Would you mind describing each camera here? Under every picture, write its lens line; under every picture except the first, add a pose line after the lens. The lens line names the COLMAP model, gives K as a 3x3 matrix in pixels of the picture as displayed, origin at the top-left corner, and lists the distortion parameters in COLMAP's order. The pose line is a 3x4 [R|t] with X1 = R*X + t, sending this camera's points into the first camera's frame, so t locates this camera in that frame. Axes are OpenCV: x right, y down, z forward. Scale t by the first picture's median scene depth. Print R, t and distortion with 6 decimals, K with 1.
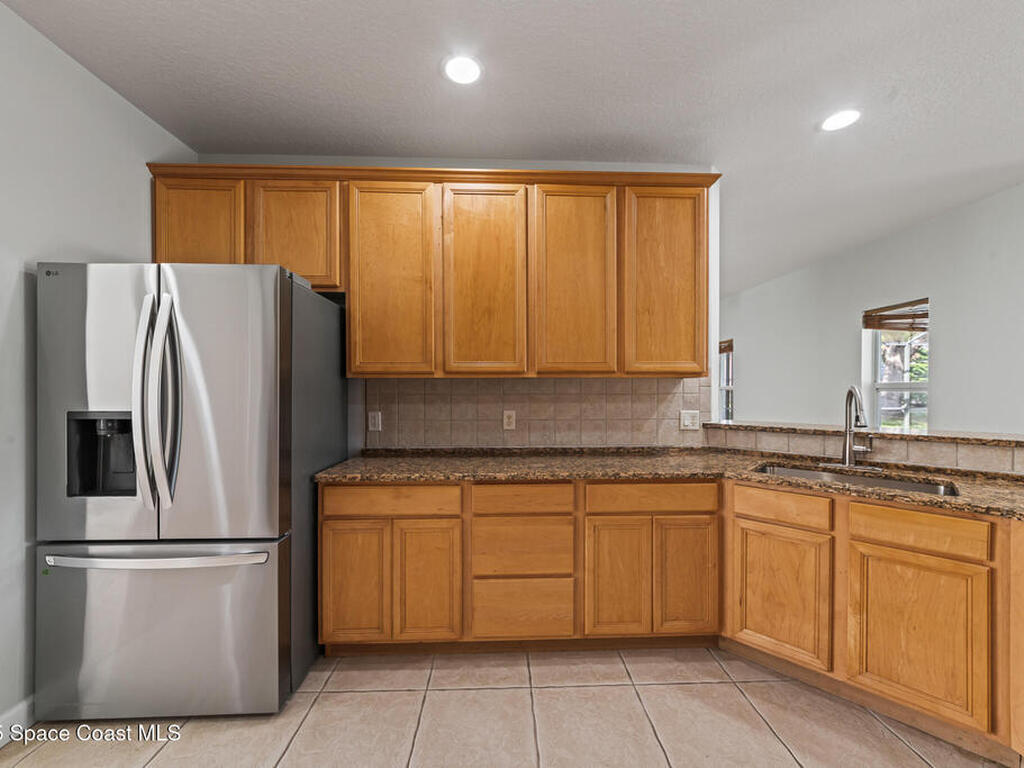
lens RADIAL K [[401.7, 0, 512.8], [0, 401.7, 385.9], [0, 0, 1]] dist [0.001932, 0.000151]
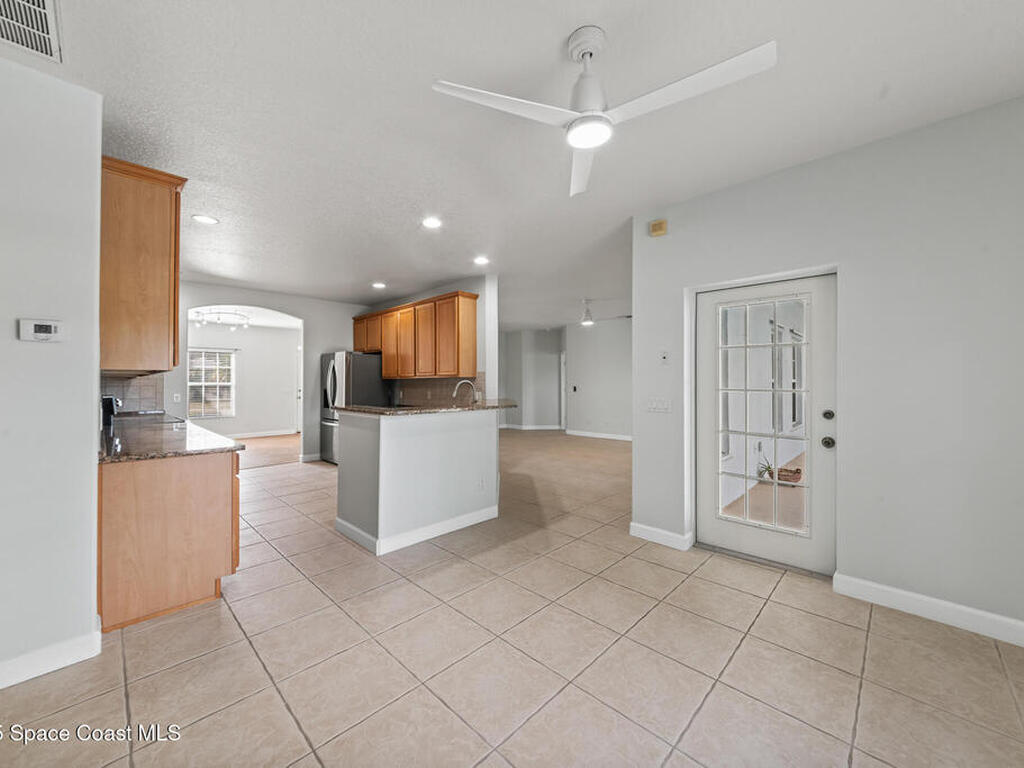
lens RADIAL K [[401.7, 0, 512.8], [0, 401.7, 385.9], [0, 0, 1]] dist [0.001932, 0.000151]
pose [[0.691385, -0.004256, -0.722474, 2.225838], [0.009017, 0.999956, 0.002739, 0.028109], [0.722430, -0.008408, 0.691393, -0.366744]]
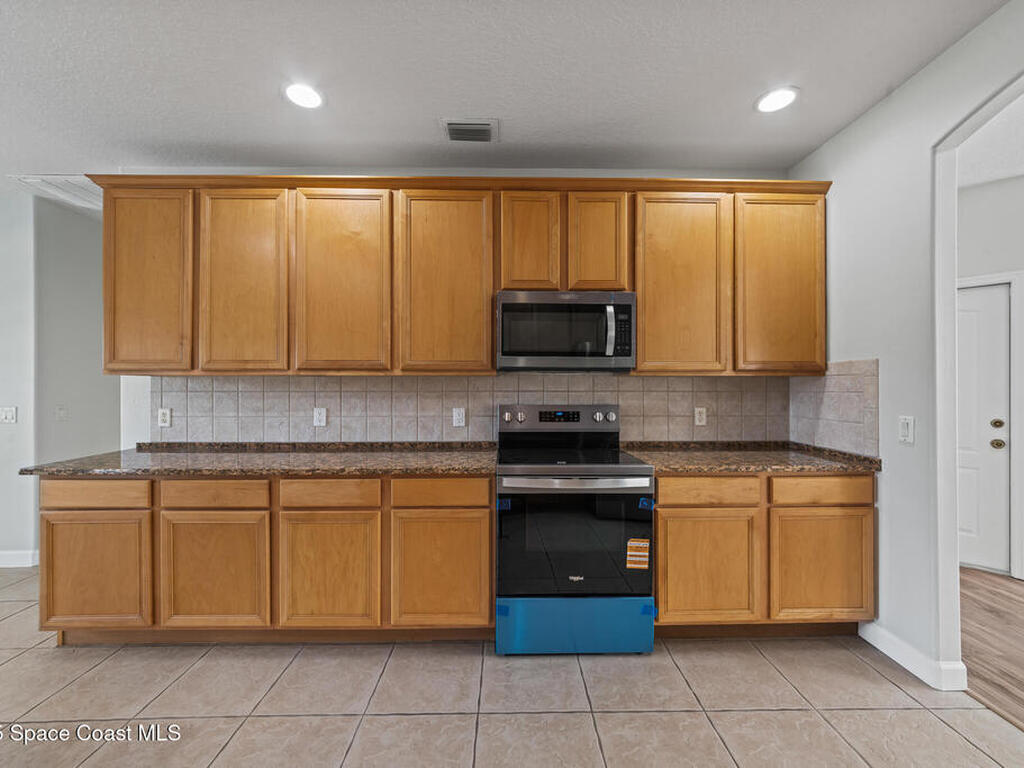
lens RADIAL K [[384.2, 0, 513.4], [0, 384.2, 379.4], [0, 0, 1]] dist [0.000985, 0.000060]
pose [[0.999874, -0.001290, -0.015847, 0.364962], [0.001151, 0.999961, -0.008756, 0.000093], [0.015857, 0.008737, 0.999836, 0.012599]]
